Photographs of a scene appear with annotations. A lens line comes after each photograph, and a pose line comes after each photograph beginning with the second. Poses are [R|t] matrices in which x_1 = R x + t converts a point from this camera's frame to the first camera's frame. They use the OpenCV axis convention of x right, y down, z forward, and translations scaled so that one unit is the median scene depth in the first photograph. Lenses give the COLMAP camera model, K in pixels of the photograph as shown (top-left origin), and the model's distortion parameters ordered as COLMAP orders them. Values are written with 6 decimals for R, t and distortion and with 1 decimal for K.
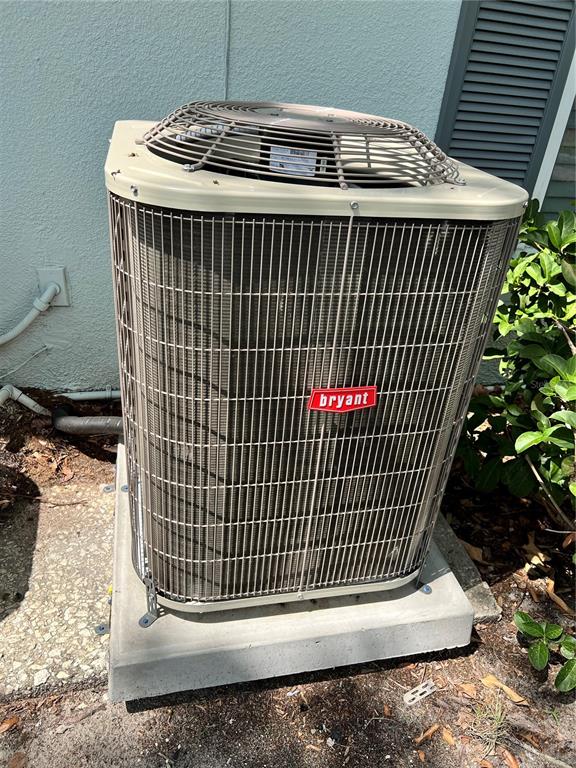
lens RADIAL K [[564.3, 0, 288.0], [0, 564.3, 384.0], [0, 0, 1]] dist [0.017310, -0.029255]
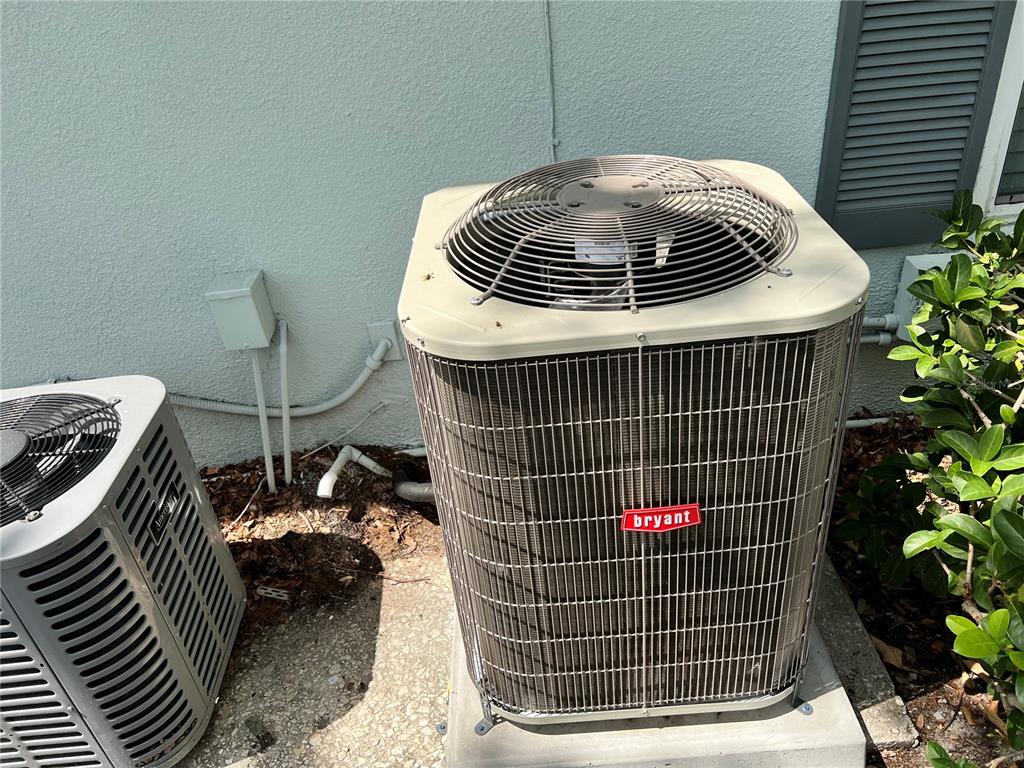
lens RADIAL K [[752.3, 0, 527.2], [0, 752.3, 379.2], [0, 0, 1]] dist [0.017310, -0.029255]
pose [[0.966164, -0.042982, -0.254323, 0.147129], [0.052758, 0.998103, 0.031742, -0.175065], [0.252476, -0.044085, 0.966598, -0.155019]]
